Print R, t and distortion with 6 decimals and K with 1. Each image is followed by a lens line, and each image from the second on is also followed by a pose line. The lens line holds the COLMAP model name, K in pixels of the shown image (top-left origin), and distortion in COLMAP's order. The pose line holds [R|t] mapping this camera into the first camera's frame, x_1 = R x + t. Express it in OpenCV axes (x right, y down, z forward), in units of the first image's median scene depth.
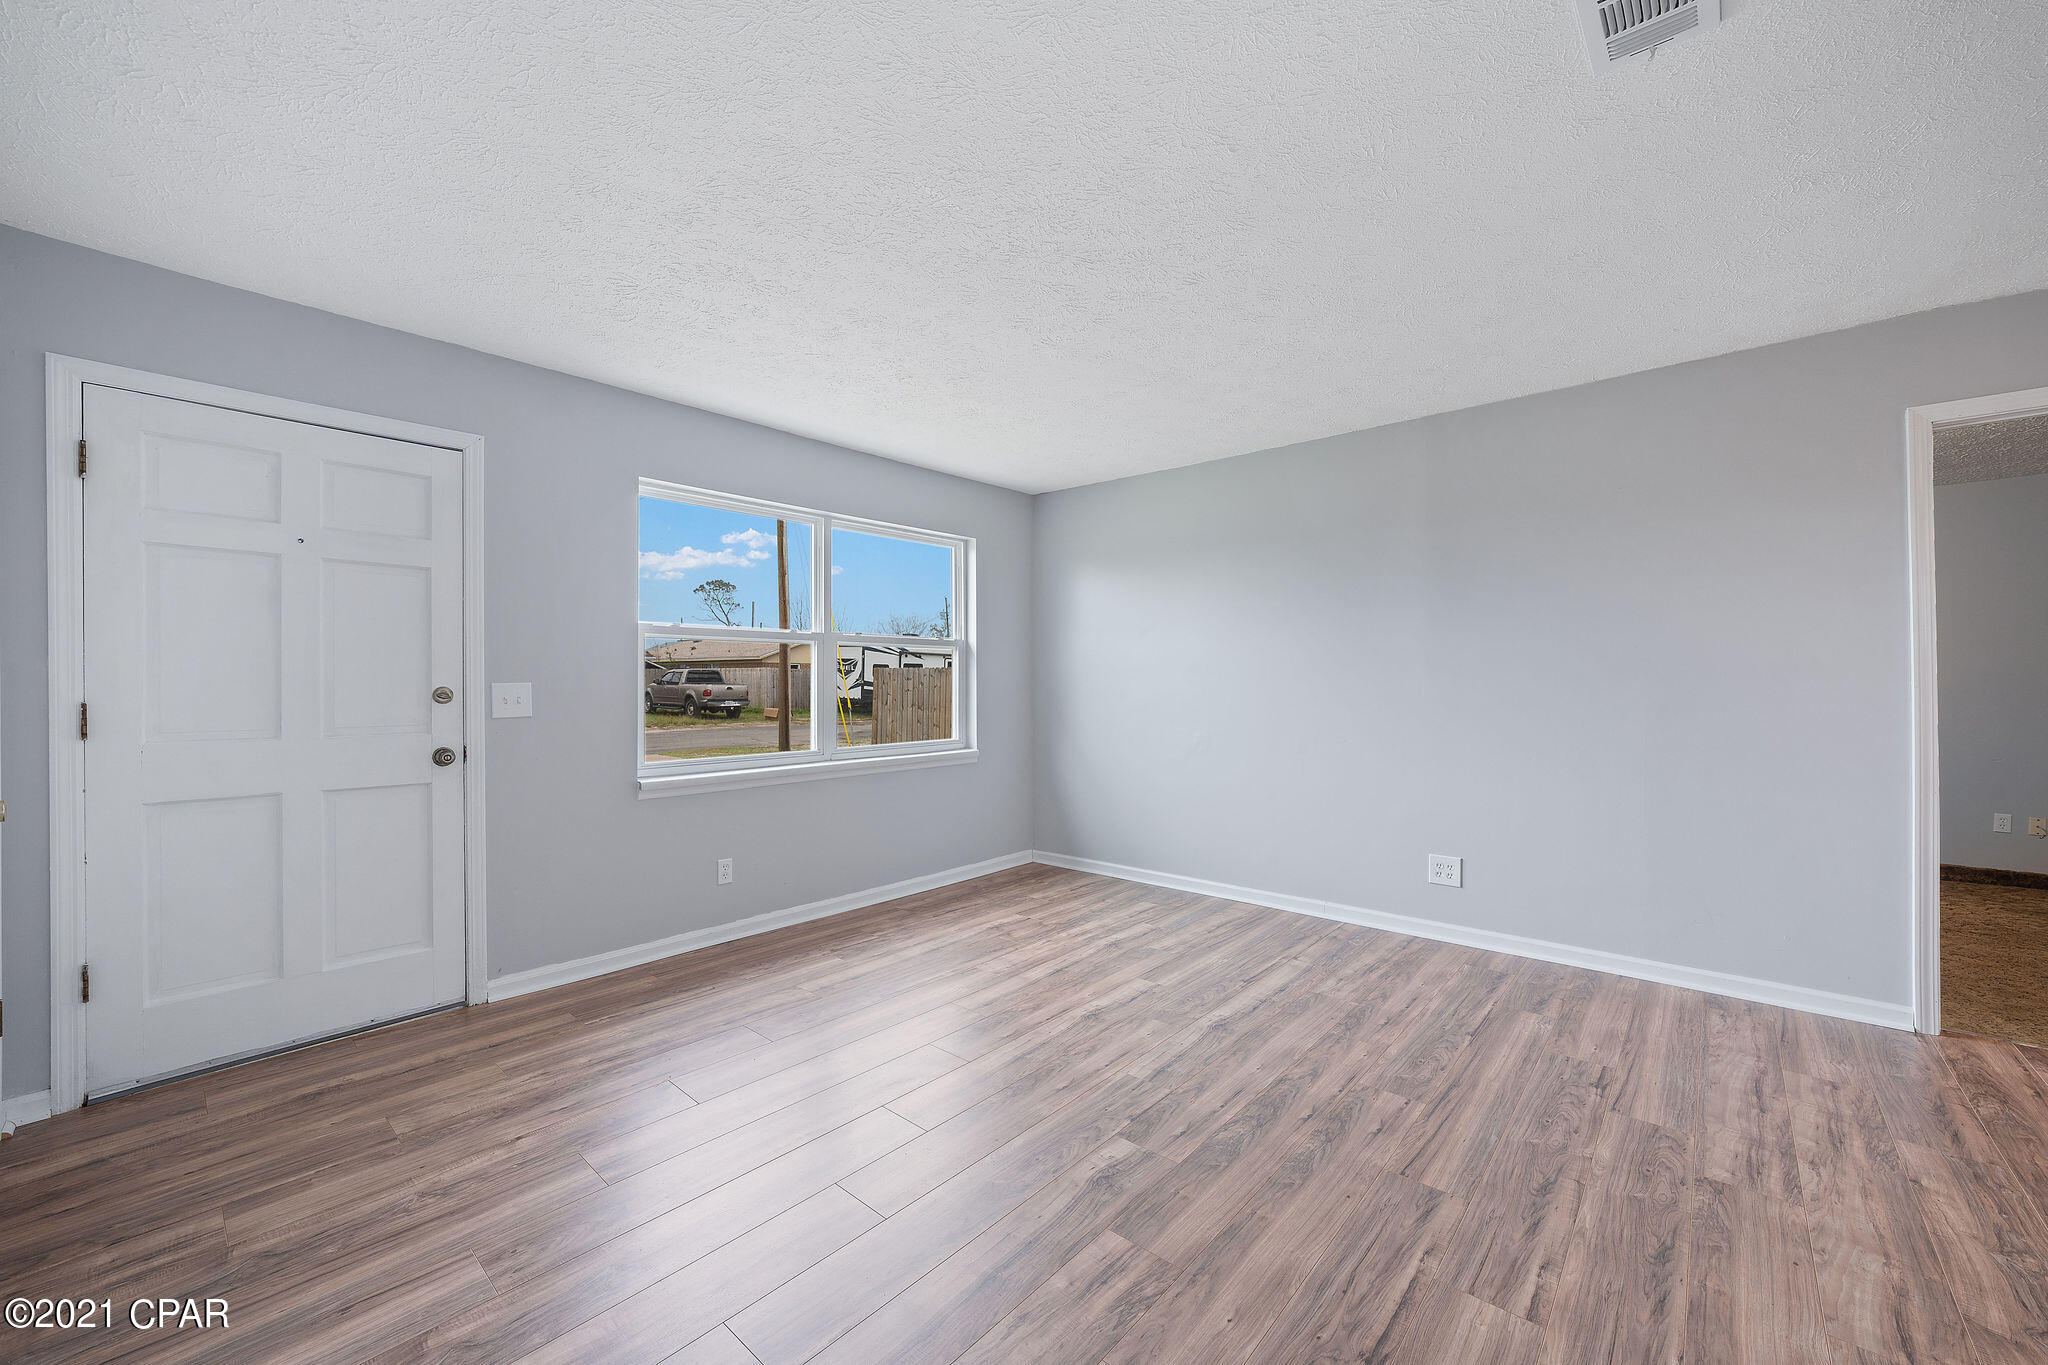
lens RADIAL K [[794.4, 0, 1035.8], [0, 794.4, 681.6], [0, 0, 1]] dist [-0.018760, 0.005242]
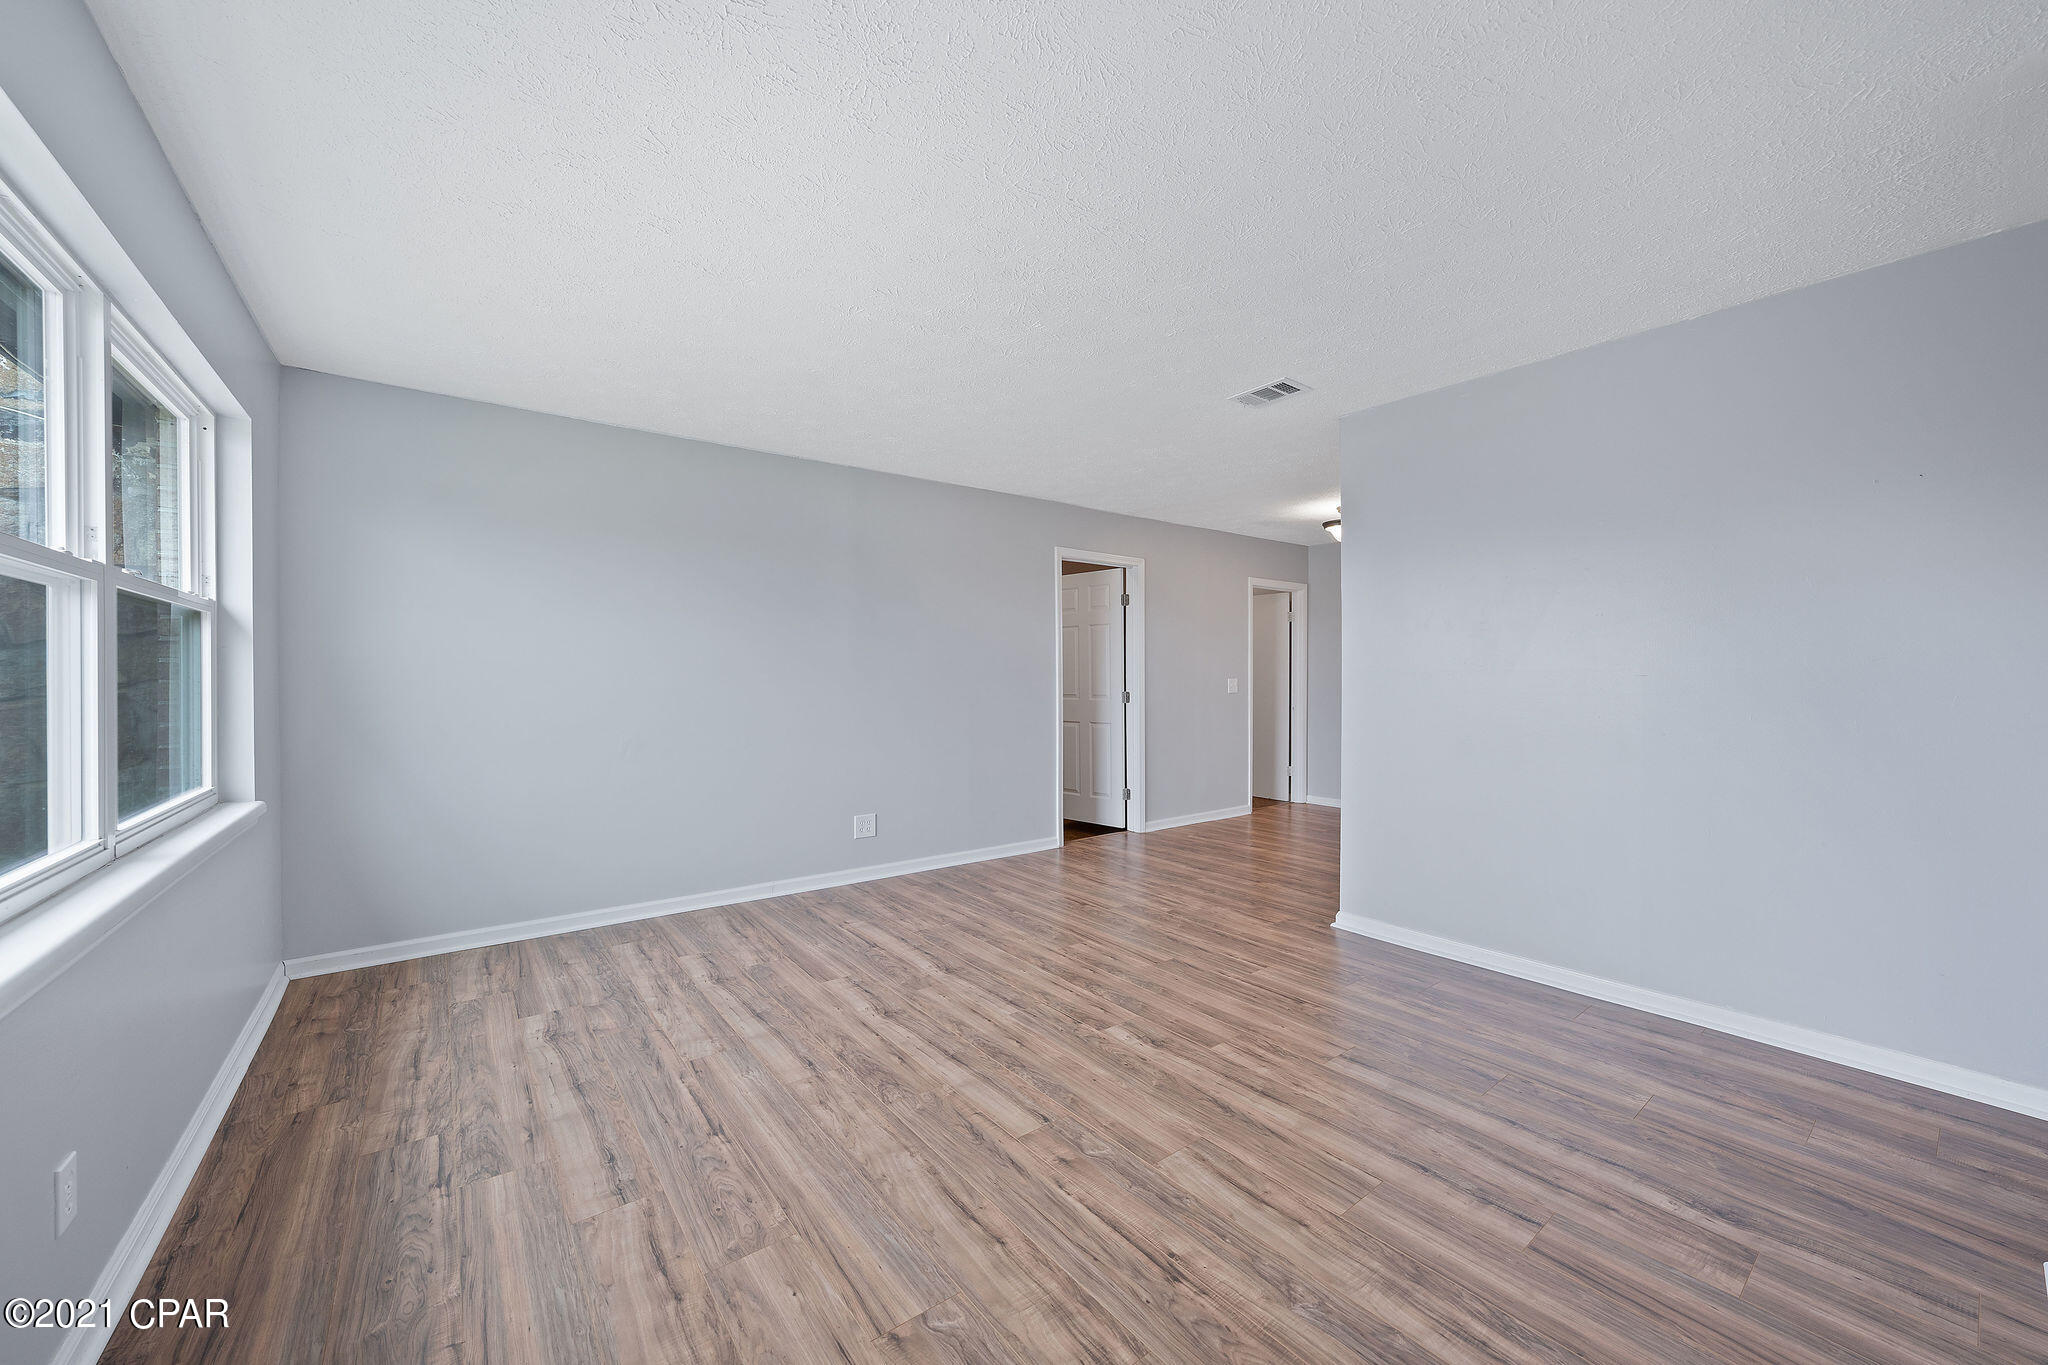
lens RADIAL K [[773.4, 0, 1024.0], [0, 773.4, 682.5], [0, 0, 1]] dist [-0.009404, 0.000407]
pose [[0.198306, -0.004603, 0.980129, -0.792644], [-0.000740, 0.999988, 0.004846, 0.000796], [-0.980140, -0.001686, 0.198300, 0.601134]]
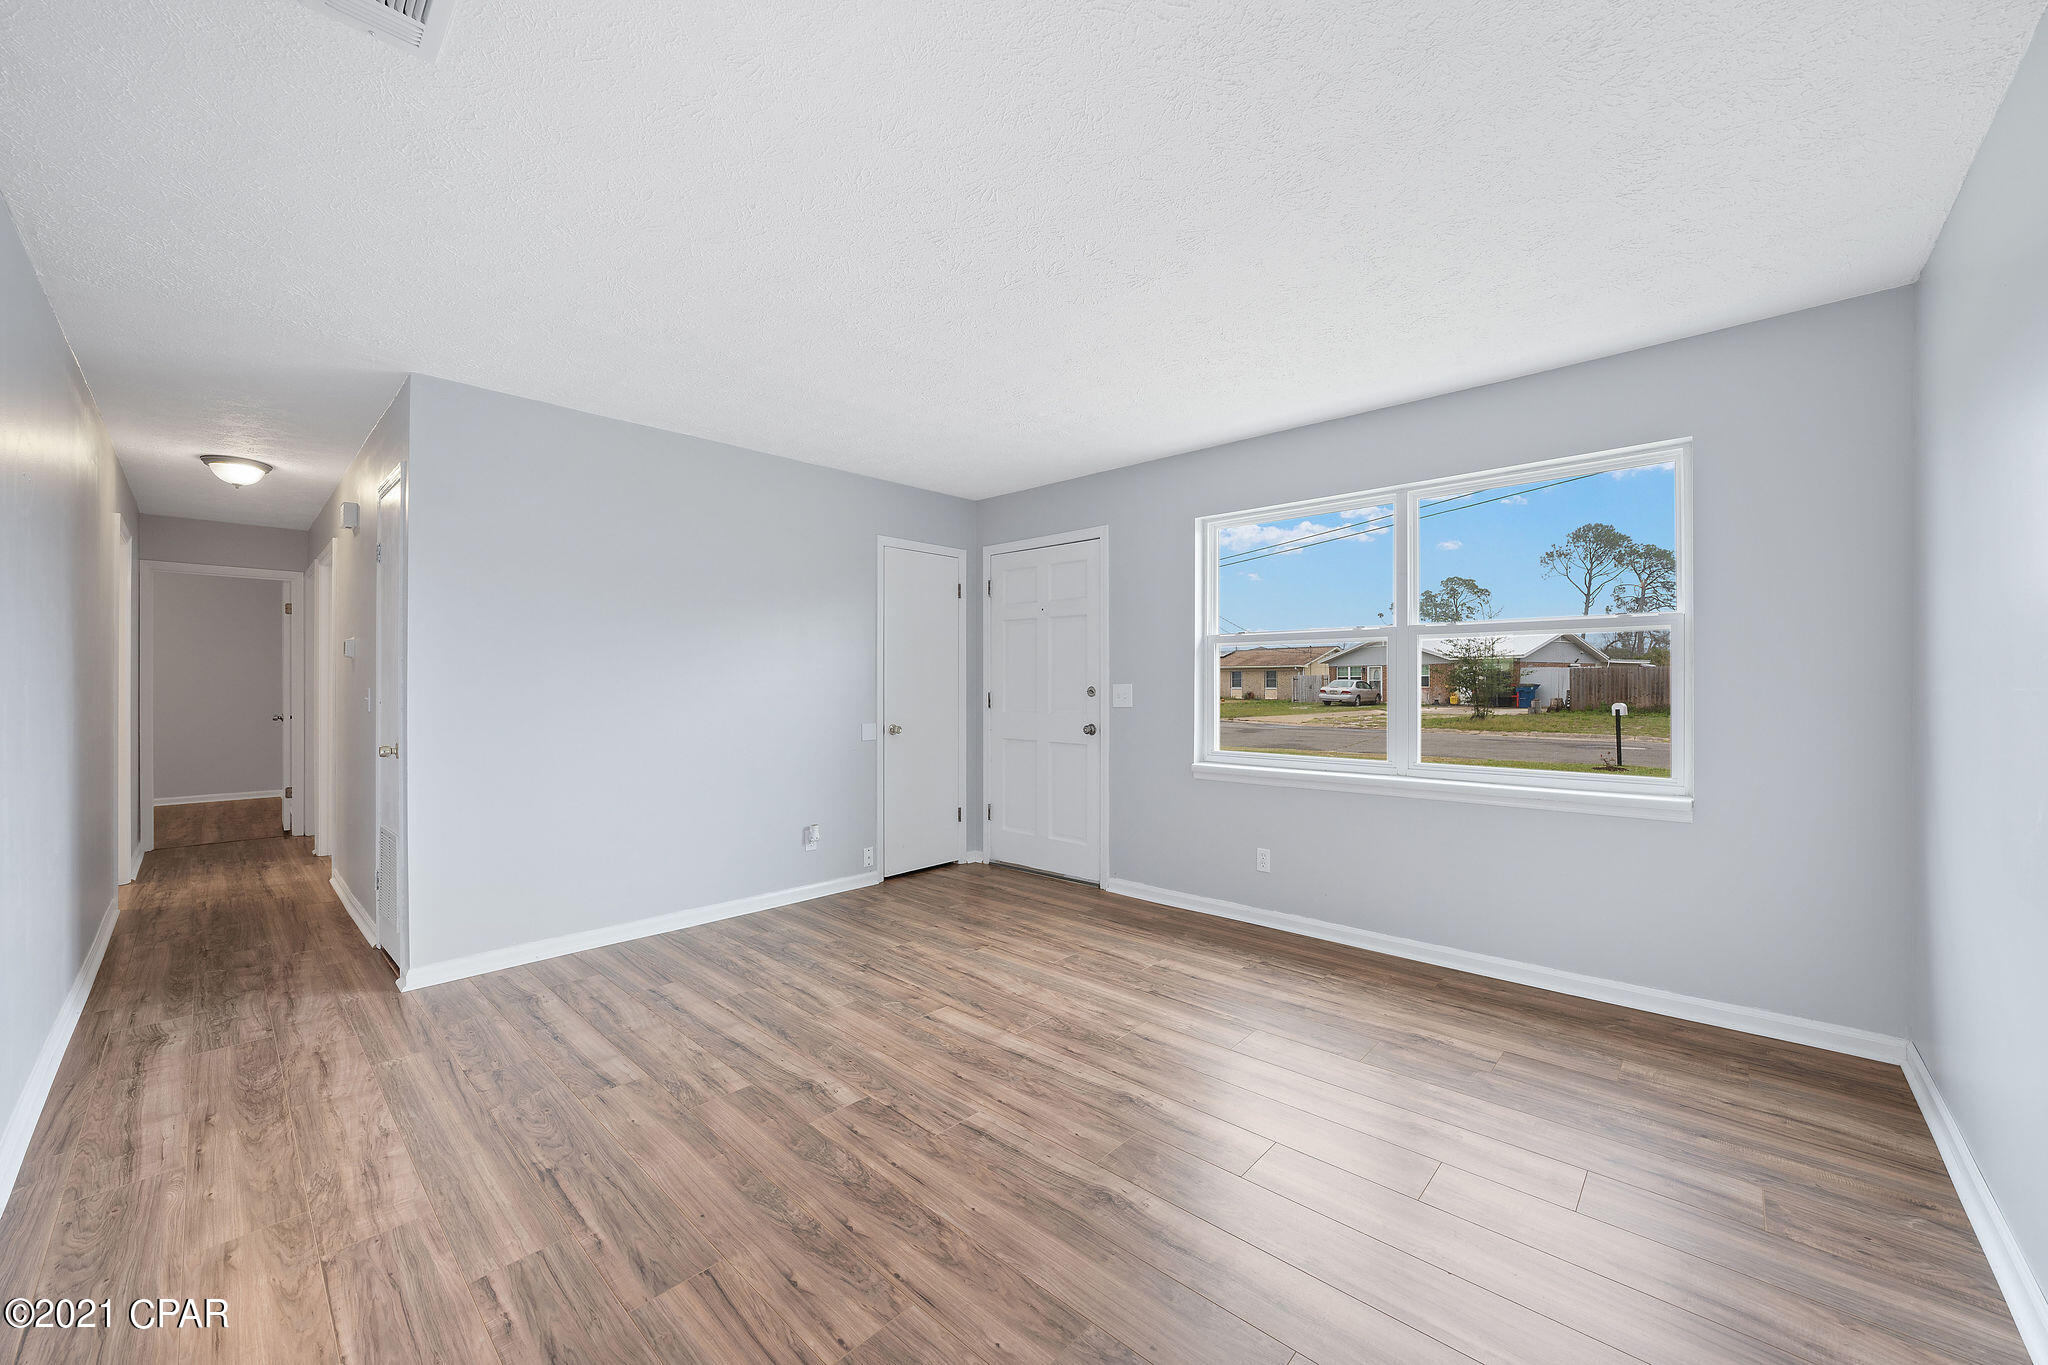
lens RADIAL K [[773.4, 0, 1024.0], [0, 773.4, 682.5], [0, 0, 1]] dist [-0.009404, 0.000407]
pose [[-0.033427, -0.000529, -0.999441, 0.806645], [0.003512, 0.999994, -0.000647, -0.001414], [0.999435, -0.003531, -0.033425, 0.865741]]
